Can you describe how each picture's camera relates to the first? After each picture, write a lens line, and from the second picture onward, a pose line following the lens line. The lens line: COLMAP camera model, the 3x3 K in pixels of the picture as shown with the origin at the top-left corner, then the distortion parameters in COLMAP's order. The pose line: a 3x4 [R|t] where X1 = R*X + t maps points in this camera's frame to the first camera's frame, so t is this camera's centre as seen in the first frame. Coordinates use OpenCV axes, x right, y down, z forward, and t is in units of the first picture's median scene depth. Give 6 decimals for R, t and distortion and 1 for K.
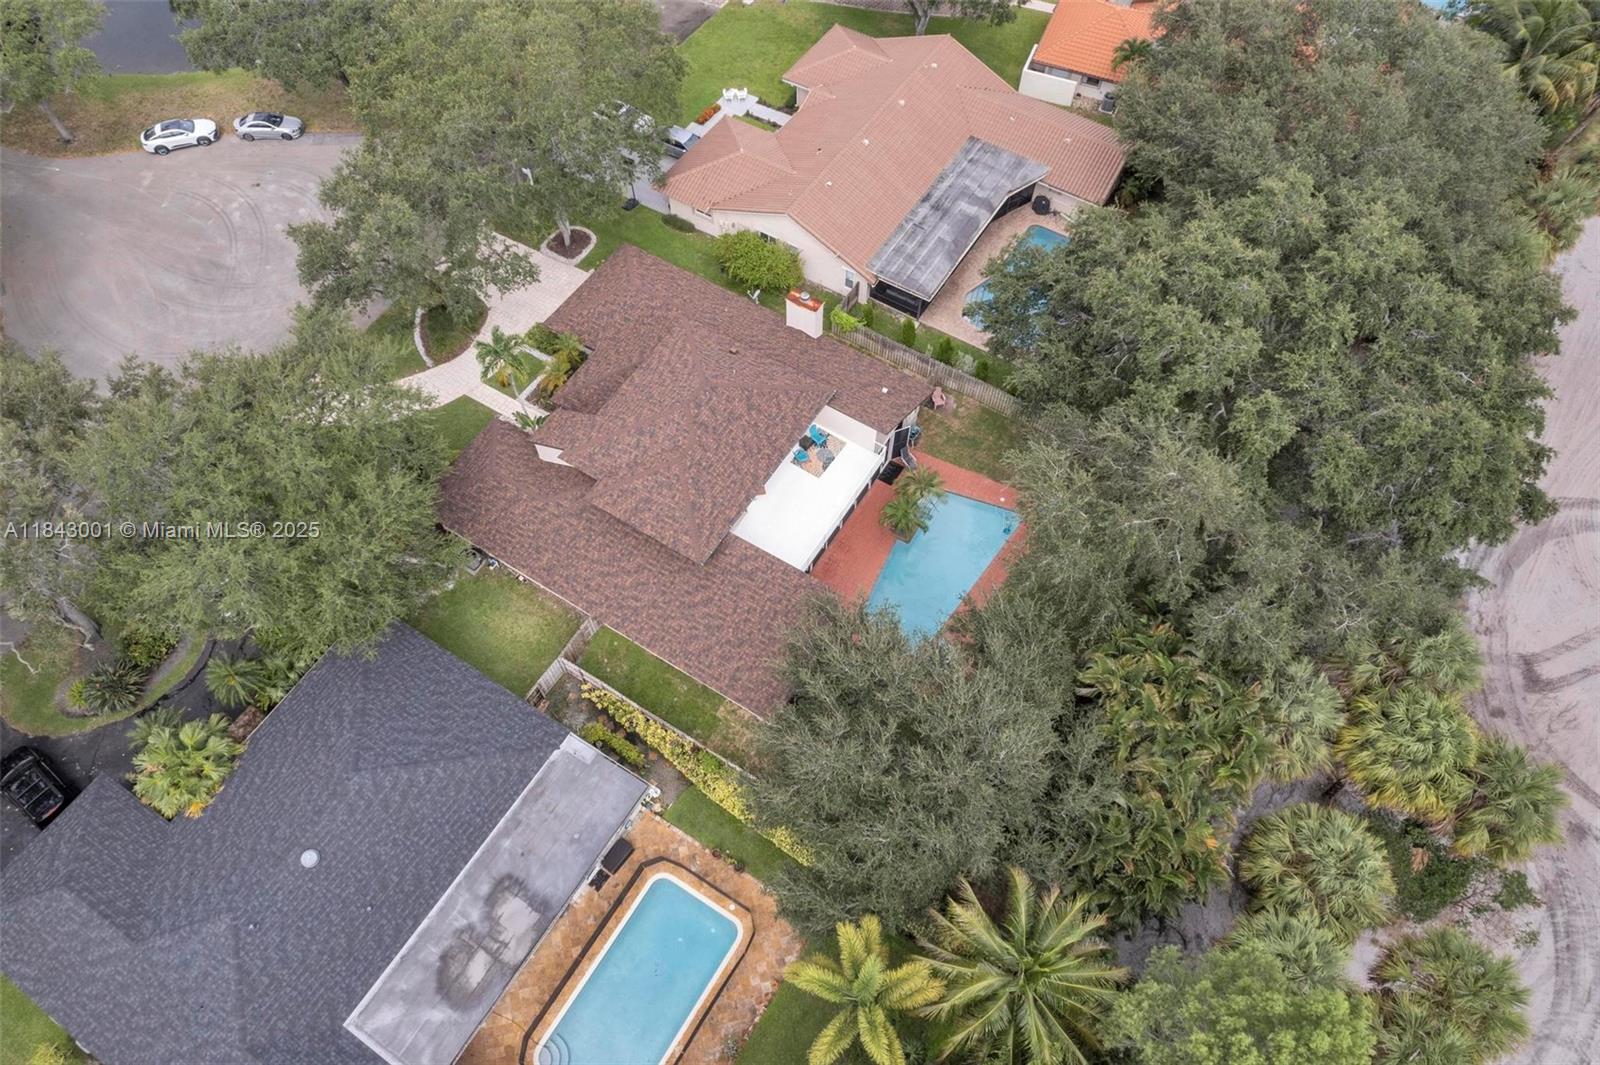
lens RADIAL K [[1022.4, 0, 800.0], [0, 1022.4, 532.5], [0, 0, 1]] dist [-0.079473, 0.073469]
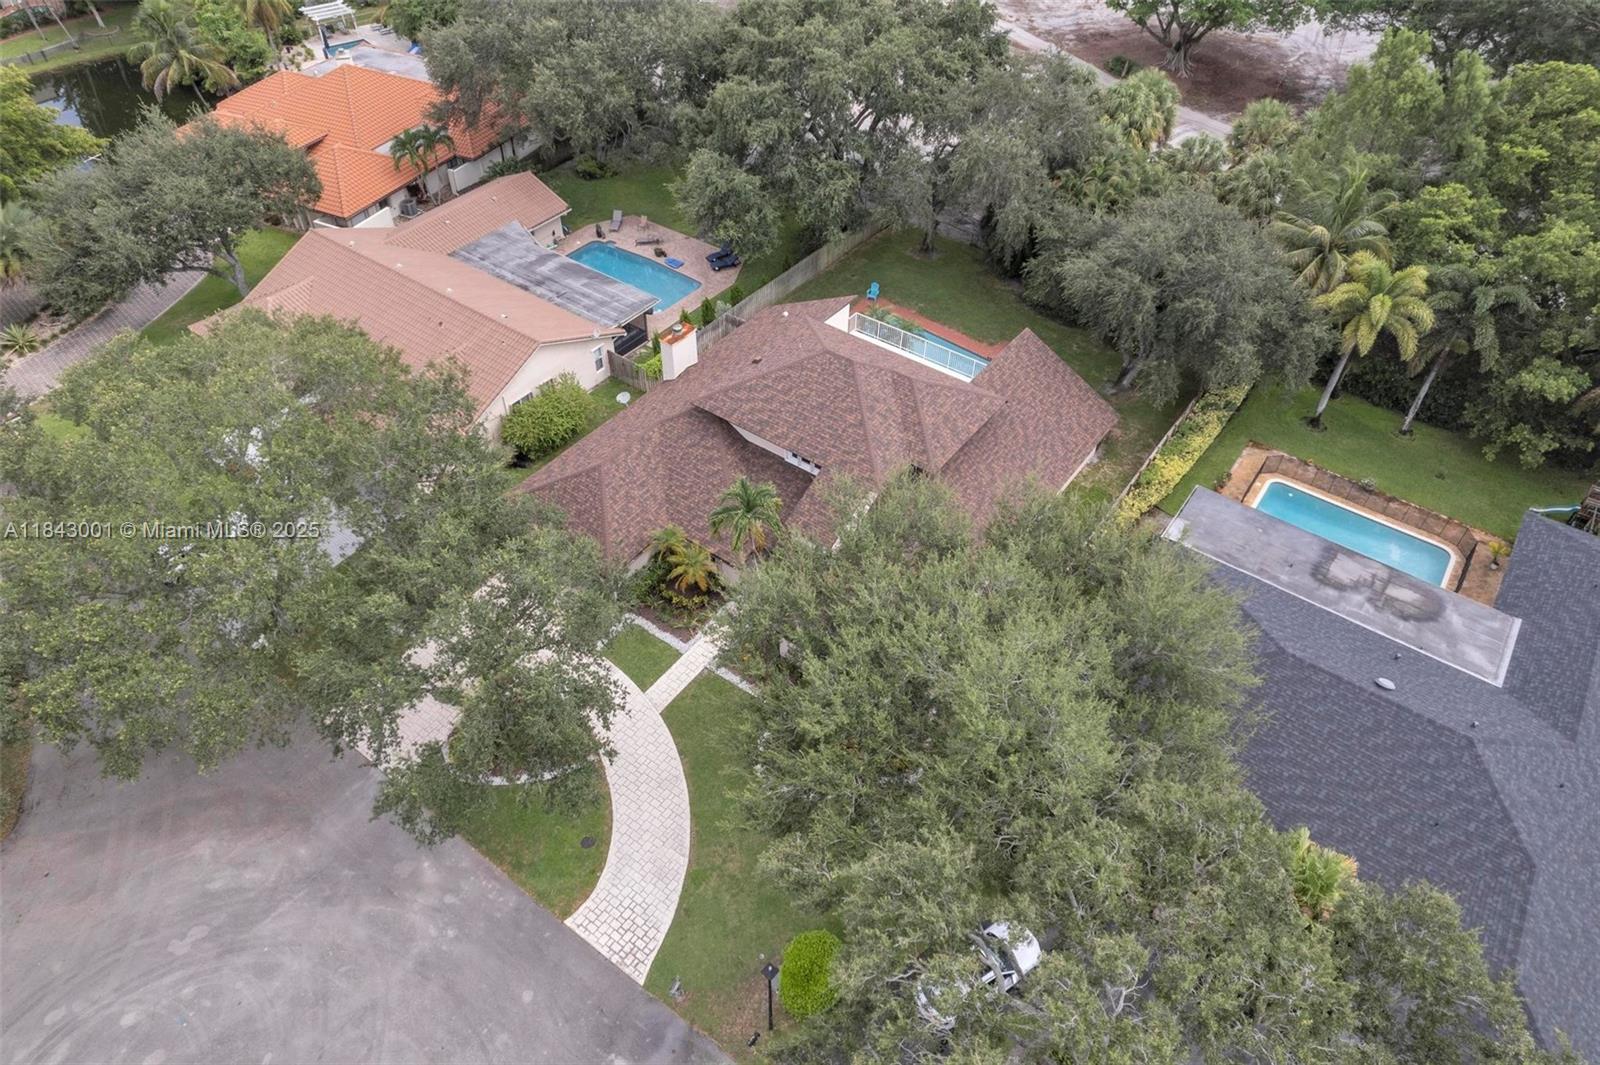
lens RADIAL K [[1027.3, 0, 796.8], [0, 1027.3, 528.2], [0, 0, 1]] dist [-0.072740, 0.066970]
pose [[0.082805, -0.699569, 0.709751, -0.843234], [0.857938, 0.412395, 0.306386, -0.372294], [-0.507036, 0.583552, 0.634336, 0.465823]]
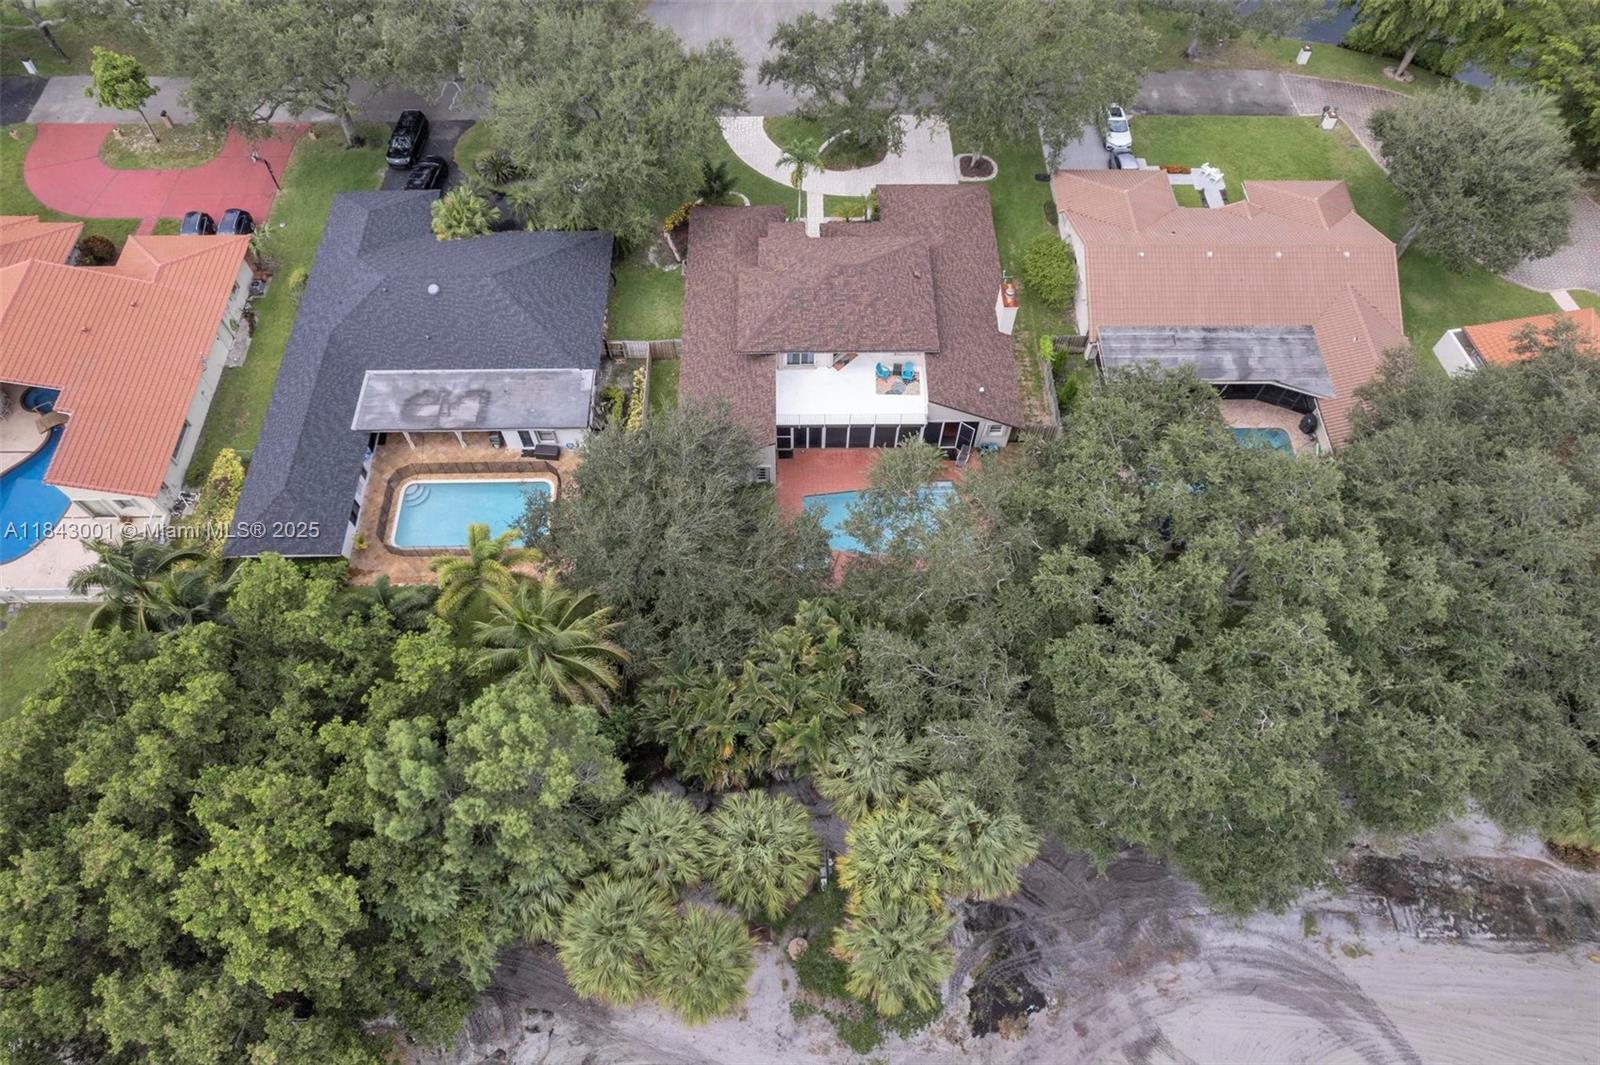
lens RADIAL K [[1022.4, 0, 800.0], [0, 1022.4, 532.5], [0, 0, 1]] dist [-0.079473, 0.073469]
pose [[0.538518, 0.728445, -0.423516, 0.582119], [-0.725951, 0.656266, 0.205696, -0.125079], [0.427777, 0.196681, 0.882226, -0.048656]]
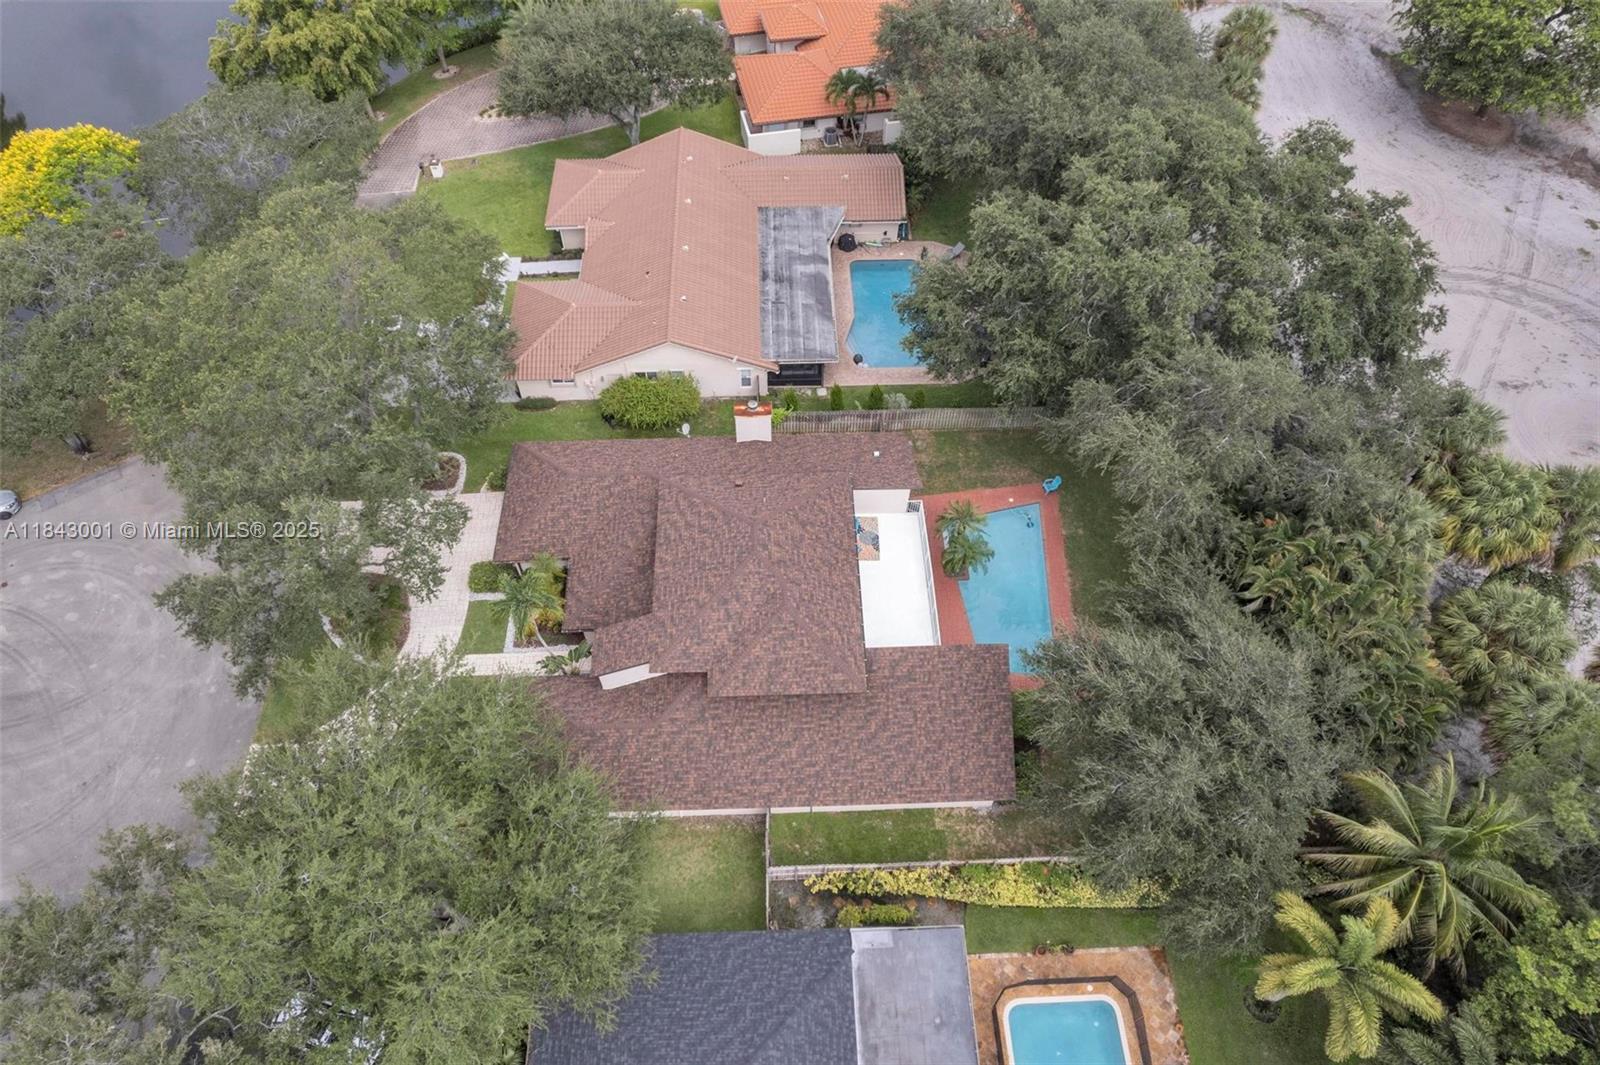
lens RADIAL K [[1018.9, 0, 792.9], [0, 1018.9, 535.0], [0, 0, 1]] dist [-0.066233, 0.050836]
pose [[0.831634, -0.454011, 0.319779, -0.342517], [0.479317, 0.877641, -0.000495, -0.112306], [-0.280427, 0.153687, 0.947492, 0.108338]]
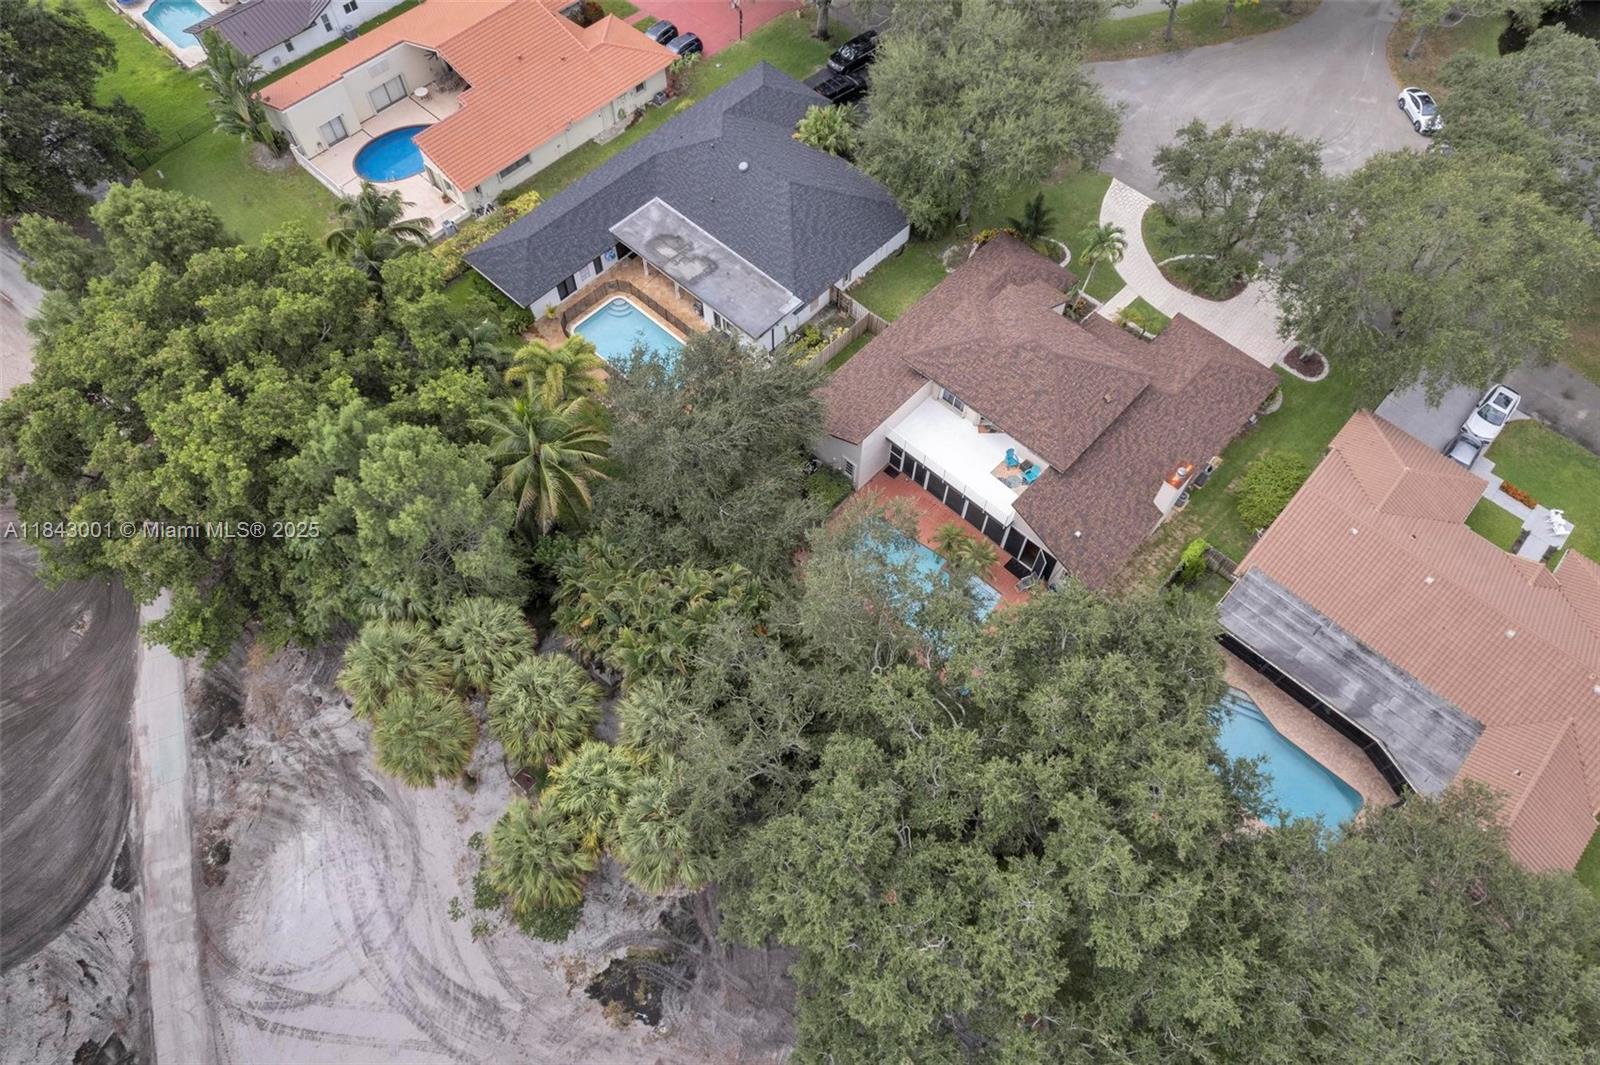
lens RADIAL K [[1027.3, 0, 796.8], [0, 1027.3, 528.2], [0, 0, 1]] dist [-0.072740, 0.066970]
pose [[-0.198168, 0.844496, -0.497550, 0.679279], [-0.847124, 0.107788, 0.520349, -0.456365], [0.493062, 0.524603, 0.694032, 0.125302]]
